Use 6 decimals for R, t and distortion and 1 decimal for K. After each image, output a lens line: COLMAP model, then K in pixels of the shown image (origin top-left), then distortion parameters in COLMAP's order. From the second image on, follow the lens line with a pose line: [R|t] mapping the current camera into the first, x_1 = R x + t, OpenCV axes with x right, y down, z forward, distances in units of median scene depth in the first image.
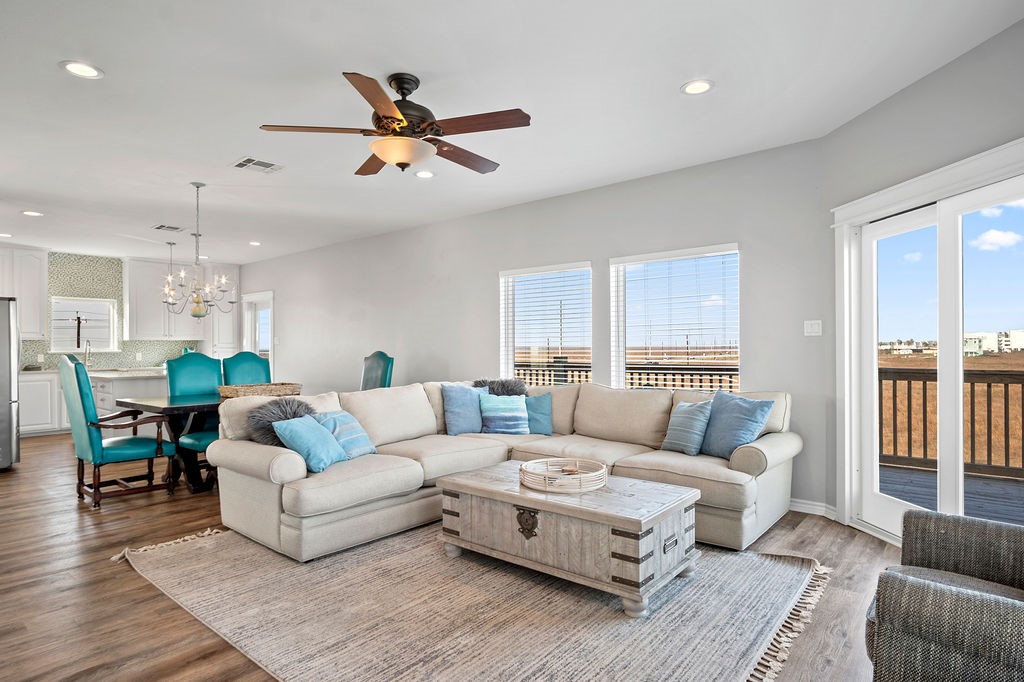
lens RADIAL K [[546.8, 0, 512.0], [0, 546.8, 341.0], [0, 0, 1]] dist [-0.019129, -0.000739]
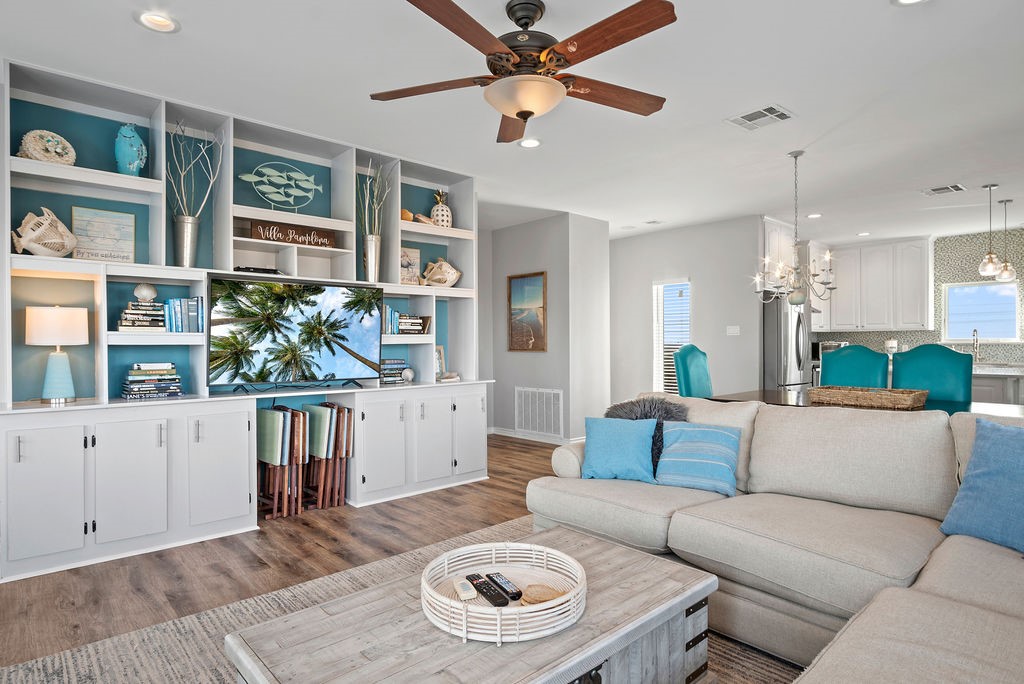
lens RADIAL K [[546.8, 0, 512.0], [0, 546.8, 342.0], [0, 0, 1]] dist [-0.019129, -0.000739]
pose [[-0.147424, 0.002286, -0.989071, 0.686825], [0.020097, 0.999798, -0.000684, 0.016028], [0.988869, -0.019979, -0.147440, 1.257963]]
